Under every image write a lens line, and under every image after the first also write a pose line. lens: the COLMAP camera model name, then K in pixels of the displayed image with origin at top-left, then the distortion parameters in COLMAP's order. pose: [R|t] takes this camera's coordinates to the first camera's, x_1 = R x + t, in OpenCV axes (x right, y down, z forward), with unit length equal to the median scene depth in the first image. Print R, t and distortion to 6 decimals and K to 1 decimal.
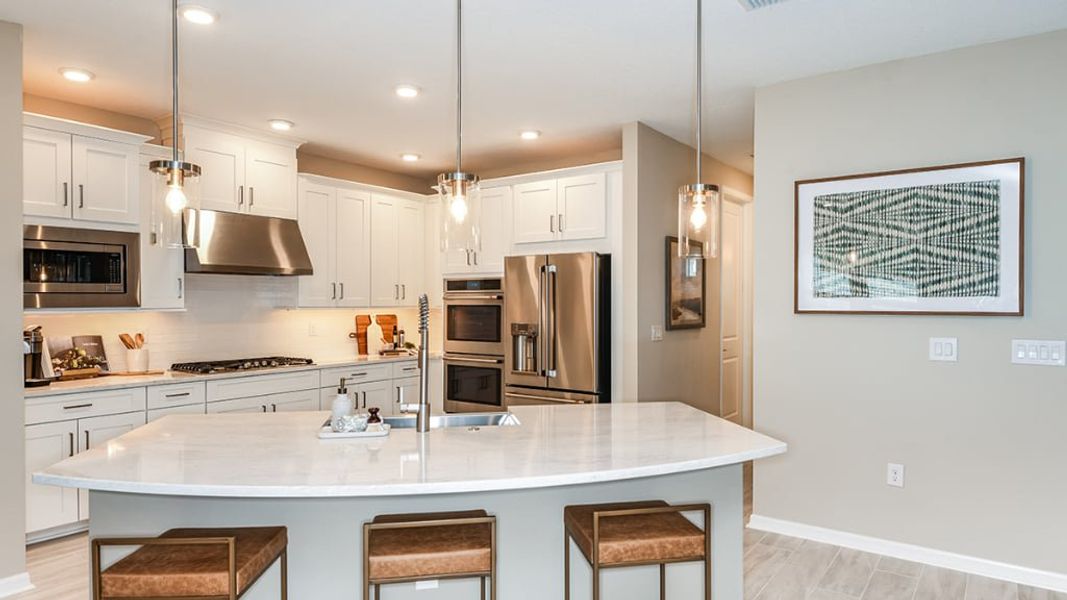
lens RADIAL K [[615.5, 0, 547.8], [0, 615.5, 305.8], [0, 0, 1]] dist [0.005769, -0.001844]
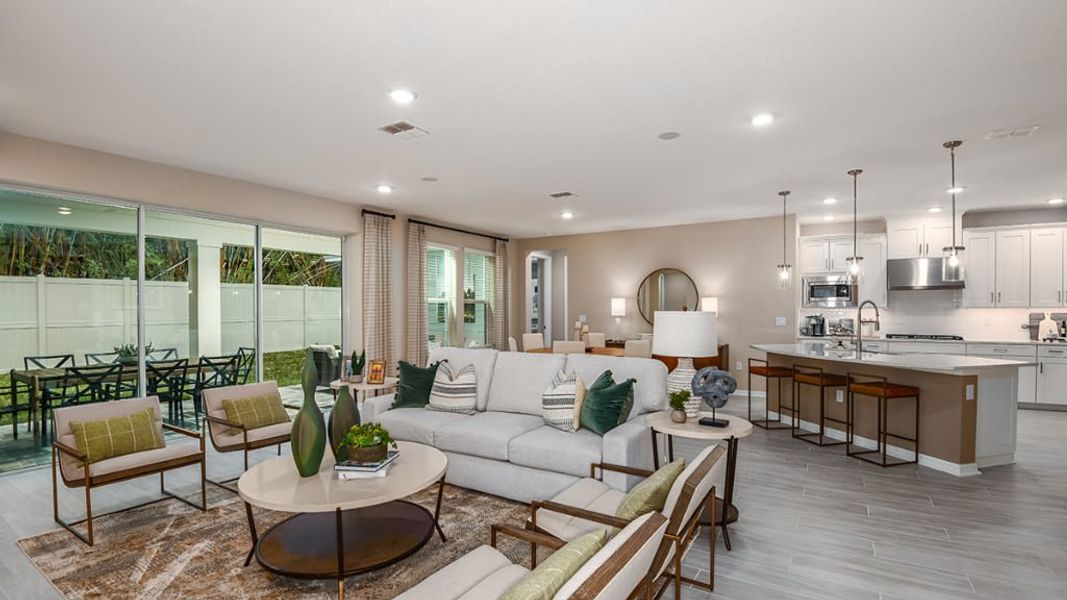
lens RADIAL K [[488.0, 0, 528.7], [0, 488.0, 311.8], [0, 0, 1]] dist [0.004548, 0.000081]
pose [[0.079821, 0.006591, -0.996787, 1.041032], [-0.004163, 0.999972, 0.006279, 0.014076], [0.996801, 0.003648, 0.079846, -0.373798]]
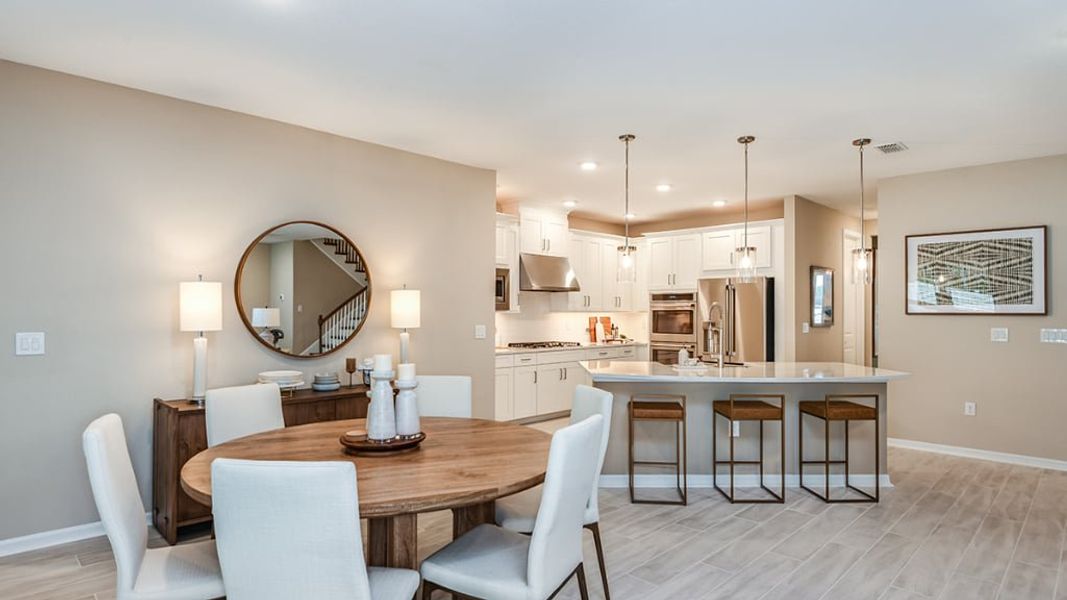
lens RADIAL K [[577.8, 0, 512.8], [0, 577.8, 308.0], [0, 0, 1]] dist [-0.029505, -0.003475]
pose [[0.984411, 0.001559, -0.175877, -0.341443], [-0.003776, 0.999918, -0.012276, 0.016610], [0.175843, 0.012749, 0.984336, -0.642184]]
